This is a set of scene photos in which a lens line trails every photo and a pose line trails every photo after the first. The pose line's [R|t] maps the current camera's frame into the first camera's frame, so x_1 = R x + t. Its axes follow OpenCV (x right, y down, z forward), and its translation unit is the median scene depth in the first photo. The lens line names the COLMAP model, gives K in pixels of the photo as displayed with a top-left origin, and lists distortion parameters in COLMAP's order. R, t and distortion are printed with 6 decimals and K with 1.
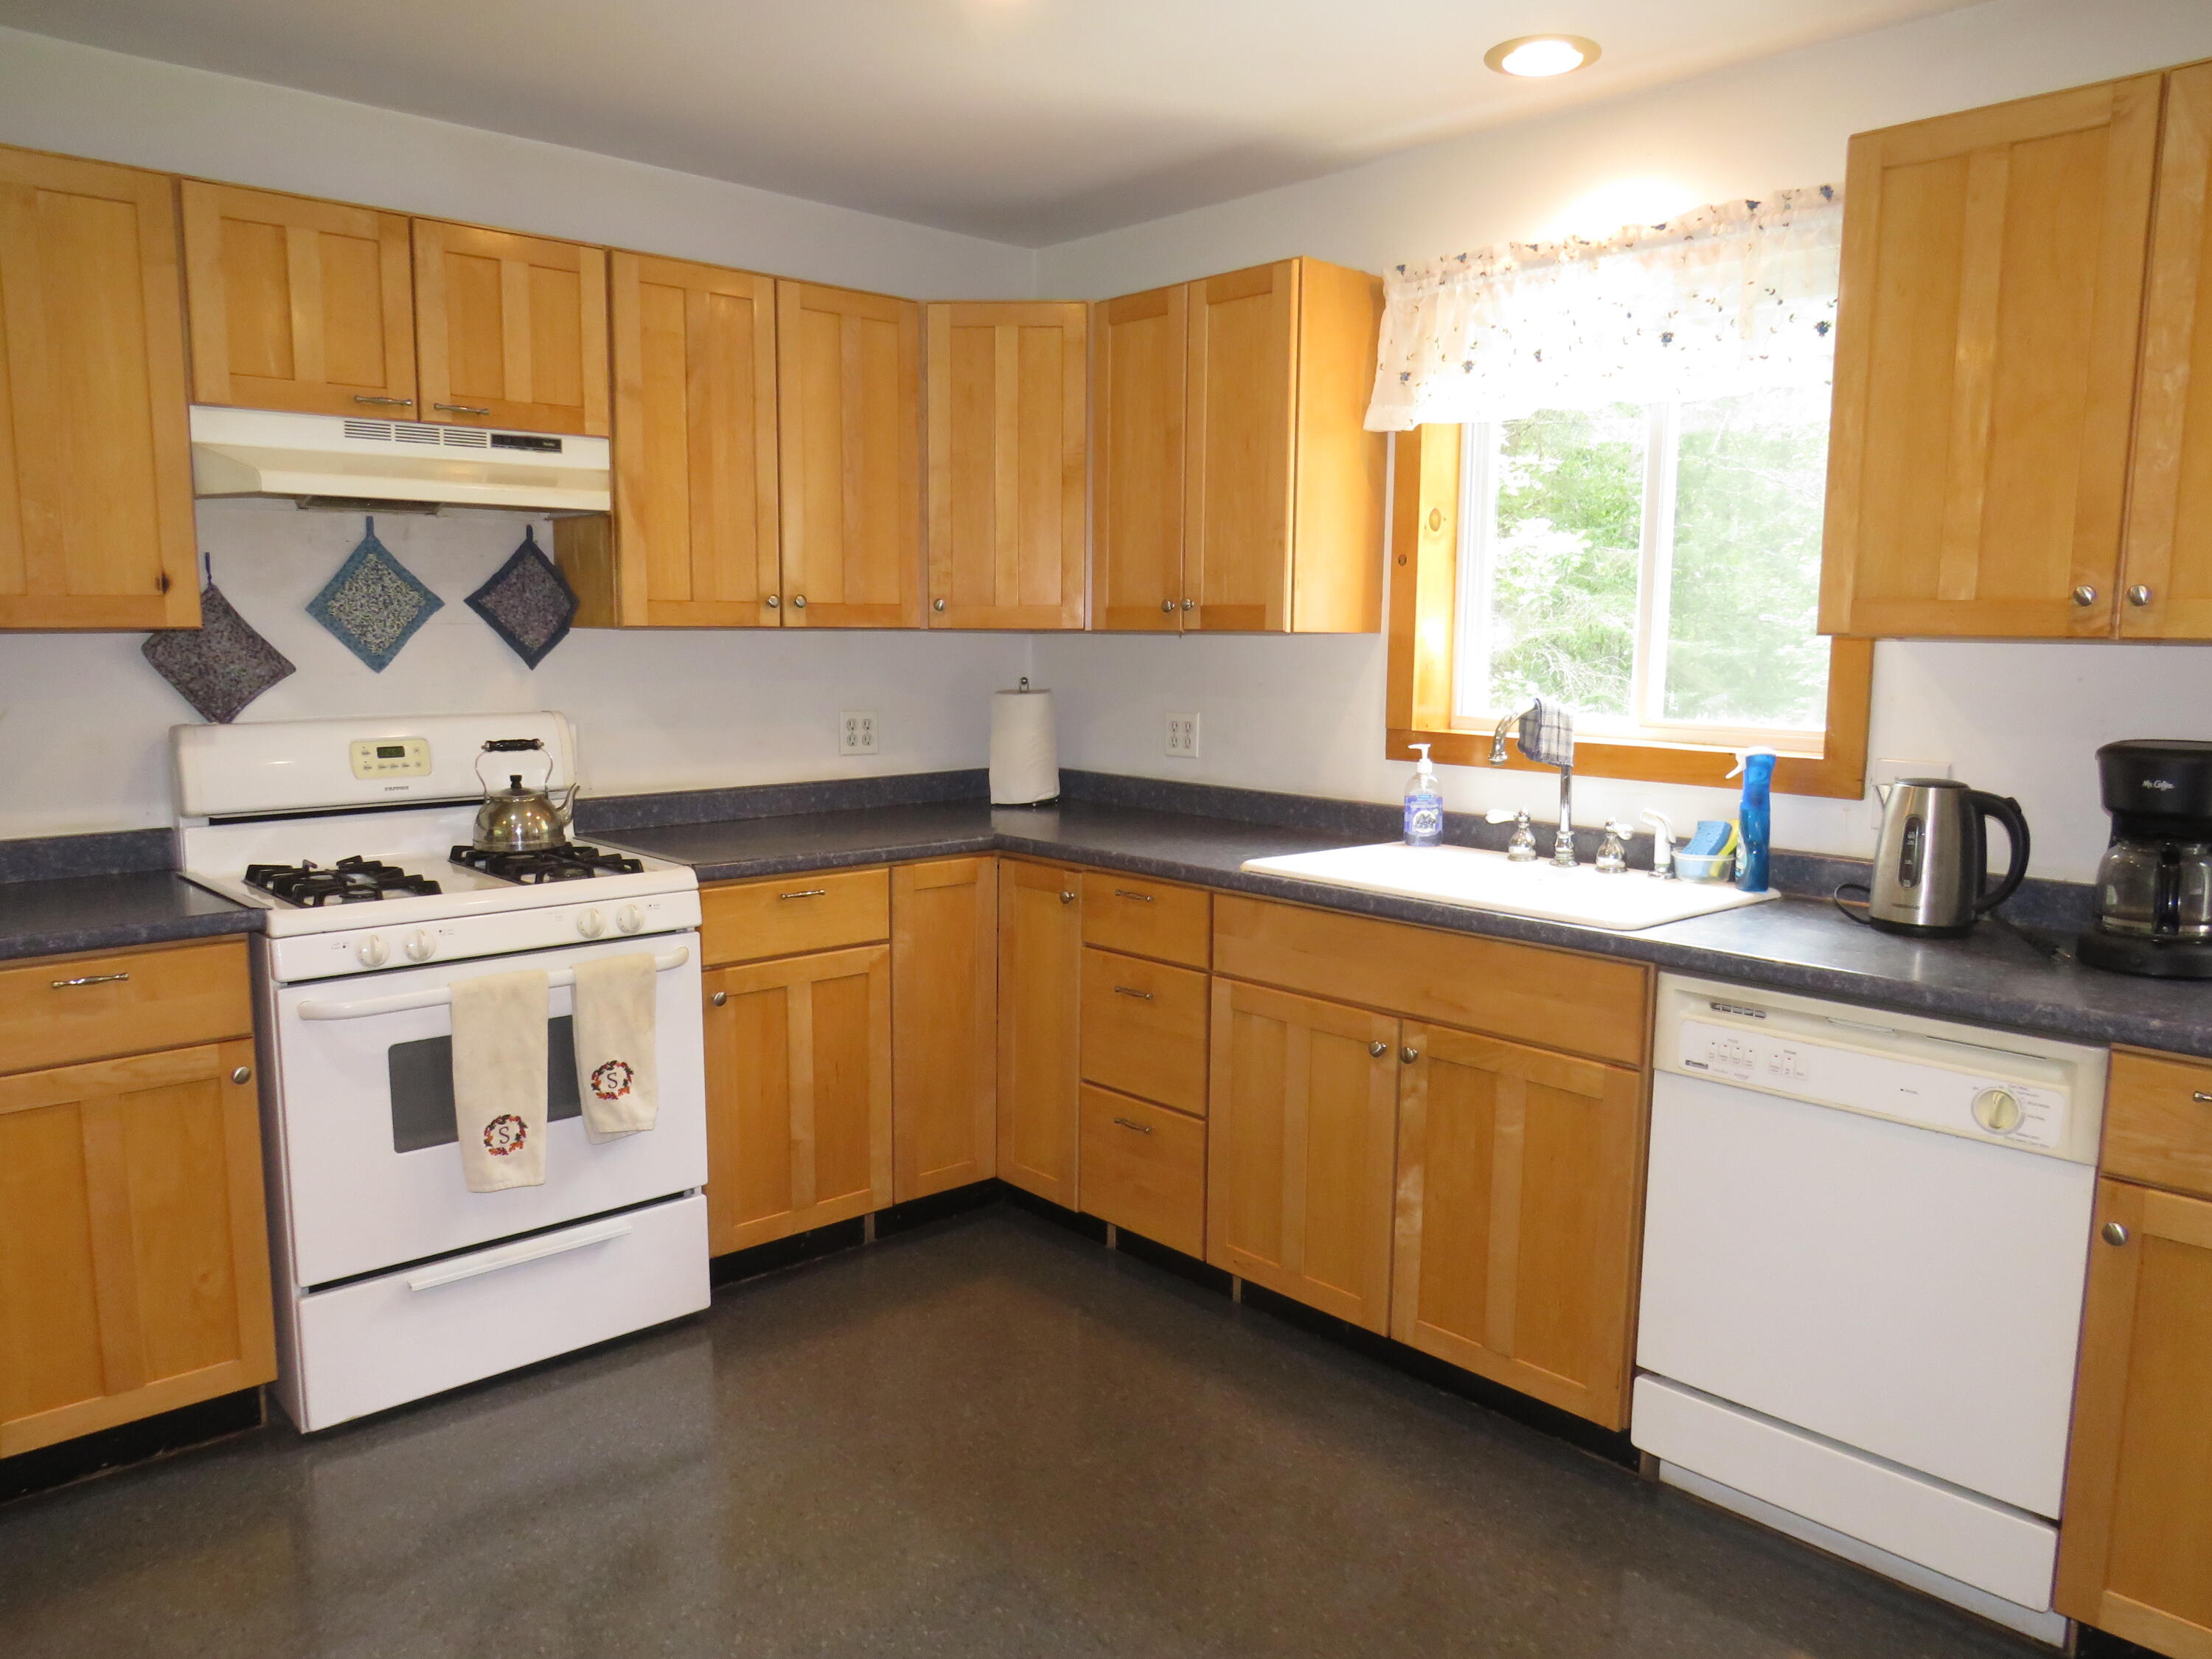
lens RADIAL K [[1571.3, 0, 1104.8], [0, 1571.3, 833.6], [0, 0, 1]] dist [-0.042043, 0.023834]
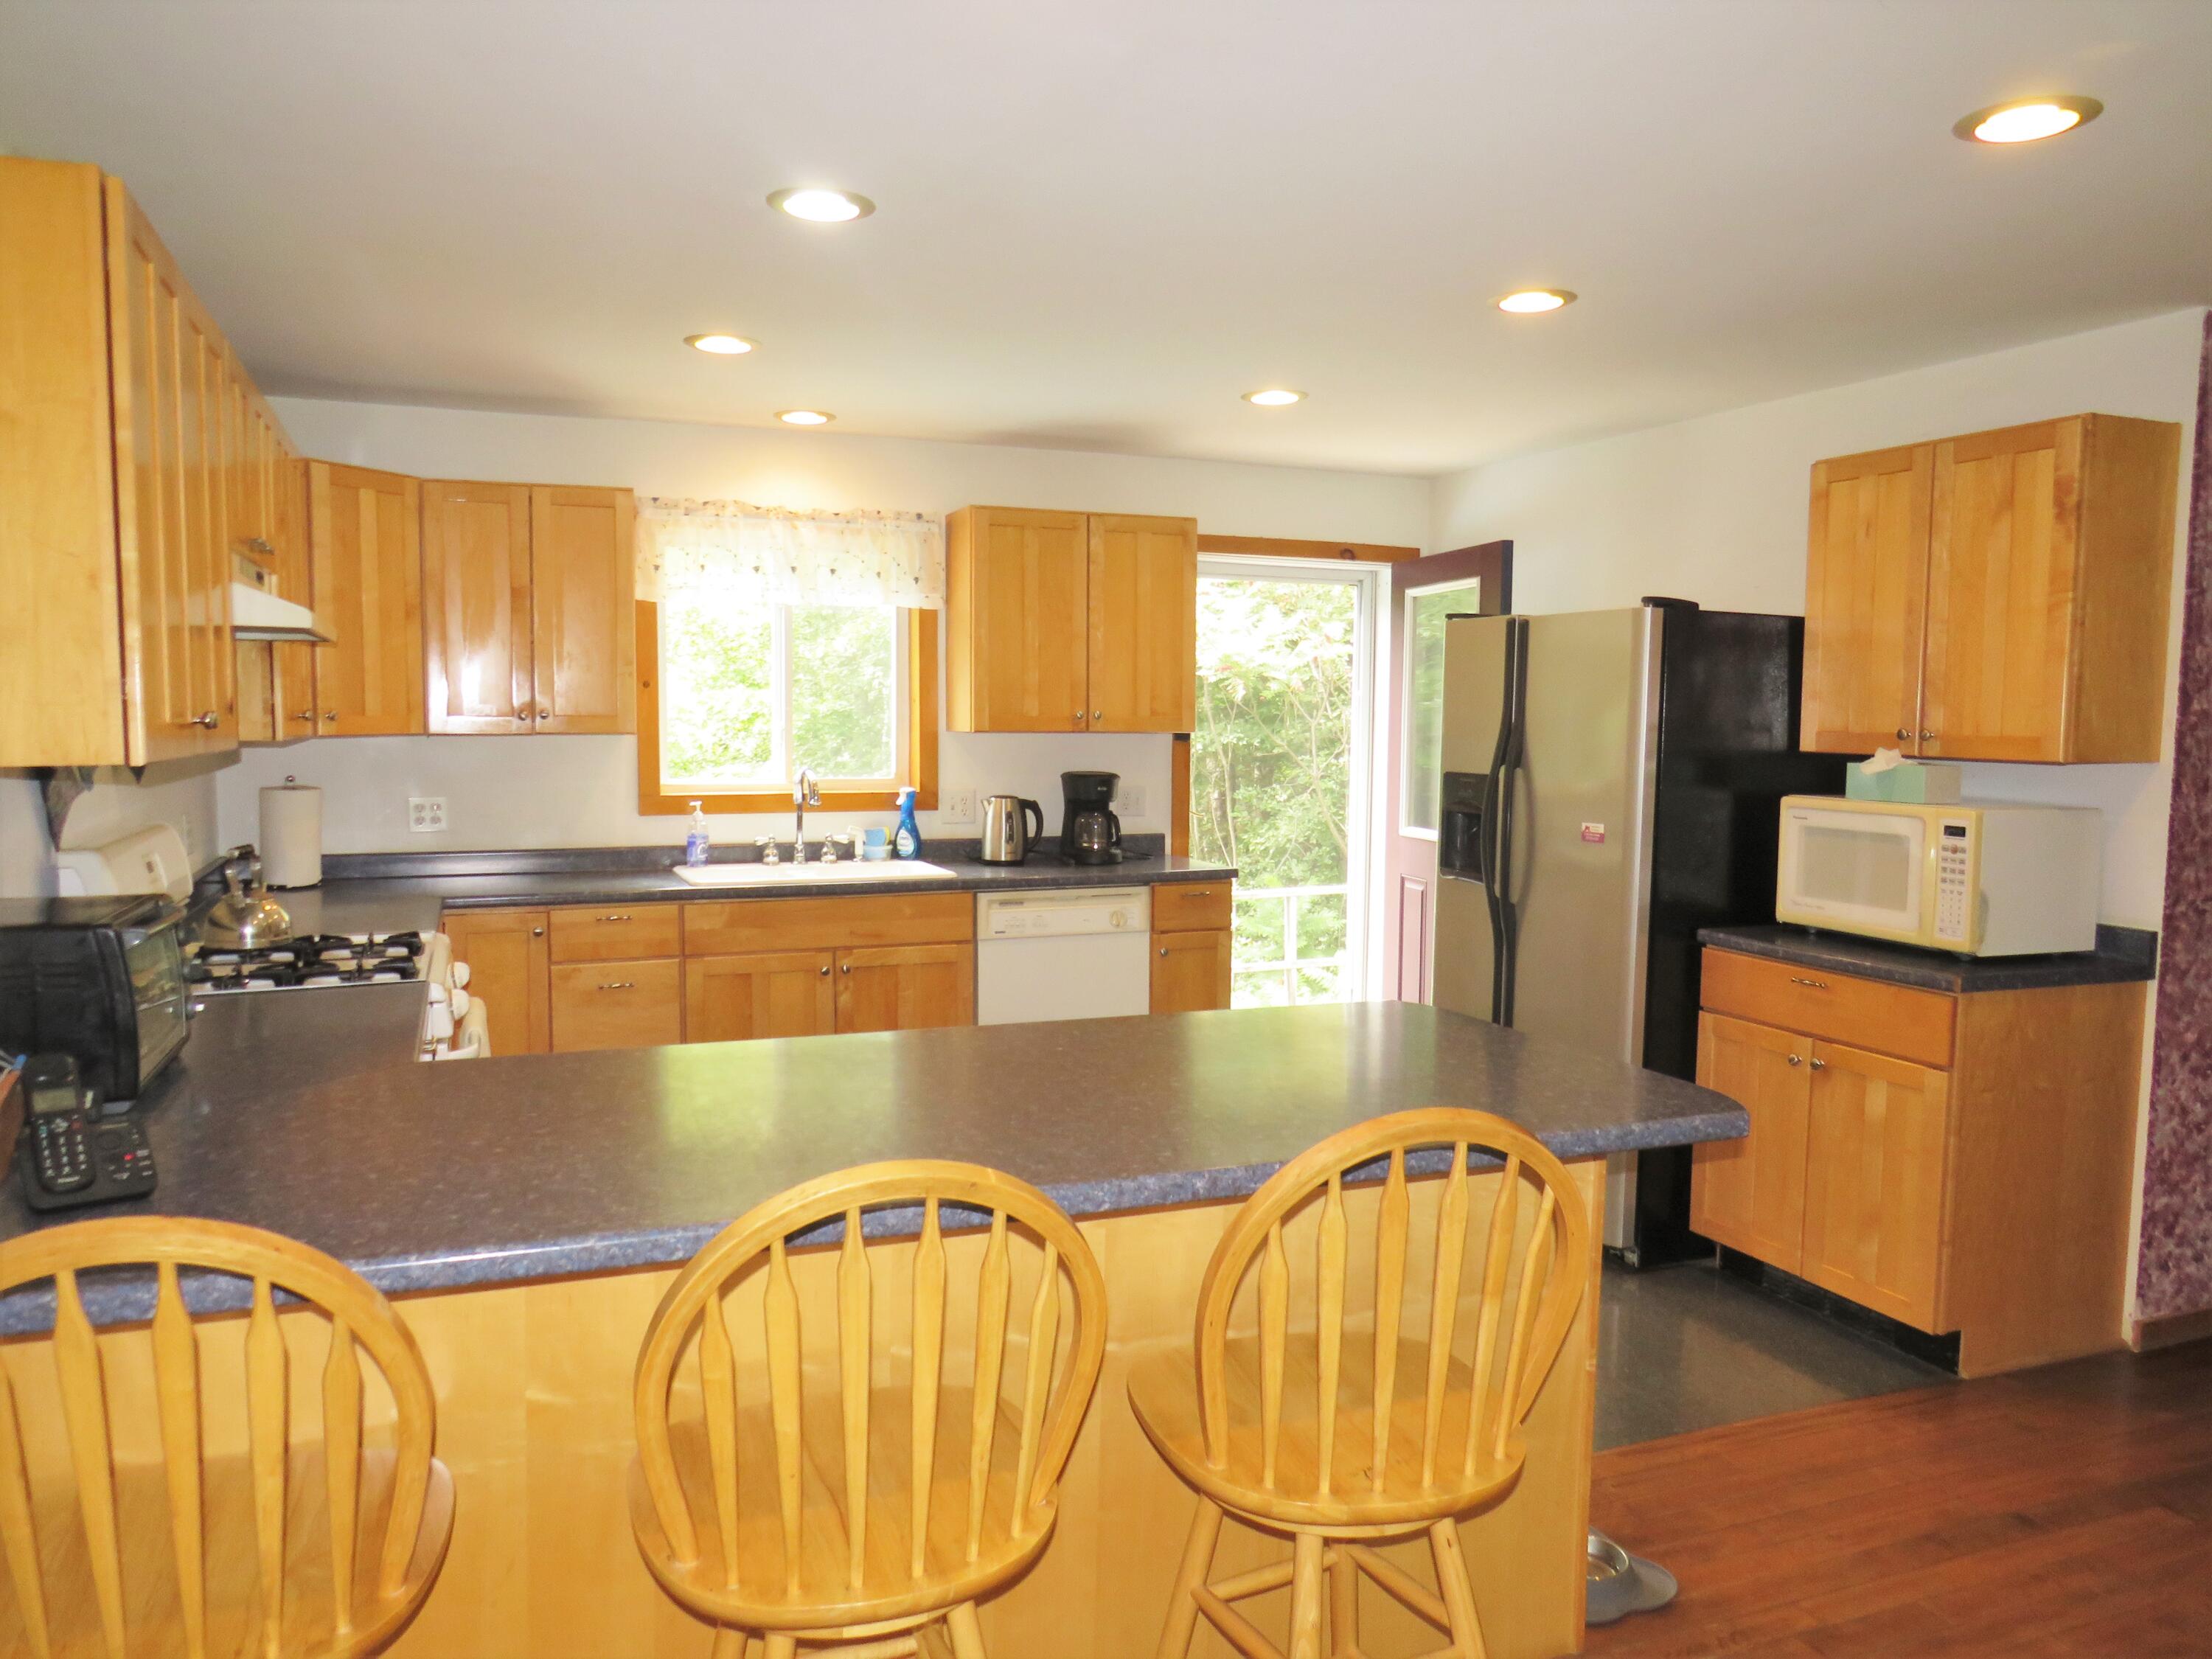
lens RADIAL K [[1571.3, 0, 1108.5], [0, 1571.3, 831.3], [0, 0, 1]] dist [-0.042043, 0.023834]
pose [[0.339314, -0.074627, 0.937708, -1.266712], [0.119955, 0.992143, 0.035552, -0.038914], [-0.932993, 0.100420, 0.345600, 0.081492]]
